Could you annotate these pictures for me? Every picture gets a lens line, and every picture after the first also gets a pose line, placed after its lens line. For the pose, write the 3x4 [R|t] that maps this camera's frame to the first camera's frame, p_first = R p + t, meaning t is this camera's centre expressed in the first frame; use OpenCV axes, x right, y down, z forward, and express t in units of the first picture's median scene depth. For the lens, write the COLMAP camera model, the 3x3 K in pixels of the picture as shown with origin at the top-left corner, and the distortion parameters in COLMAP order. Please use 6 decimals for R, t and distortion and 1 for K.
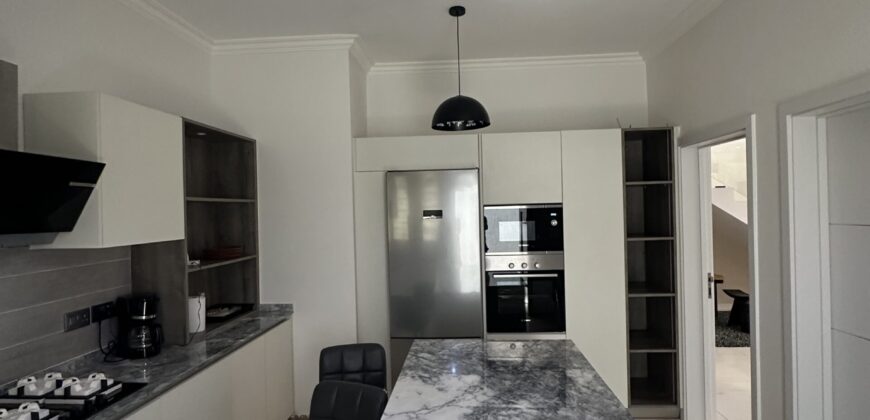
lens RADIAL K [[466.9, 0, 435.0], [0, 466.9, 210.0], [0, 0, 1]] dist [-0.004754, 0.001077]
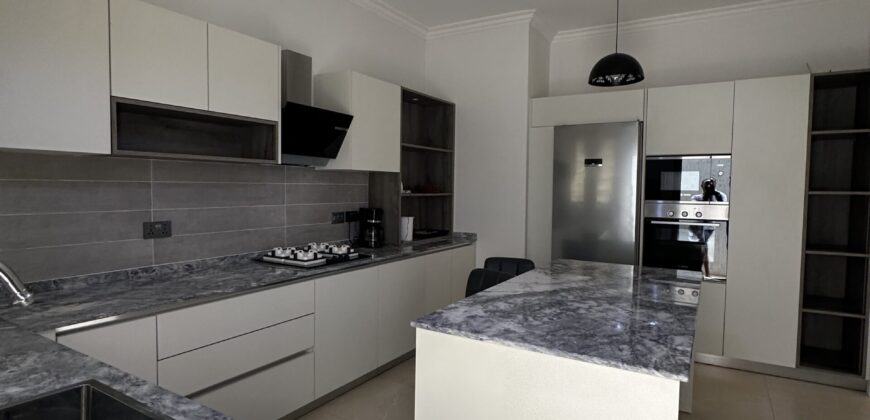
lens RADIAL K [[466.9, 0, 435.0], [0, 466.9, 210.0], [0, 0, 1]] dist [-0.004754, 0.001077]
pose [[0.891320, 0.057642, -0.449696, 0.192825], [-0.035001, 0.997673, 0.058509, 0.082259], [0.452022, -0.036411, 0.891263, -0.214345]]
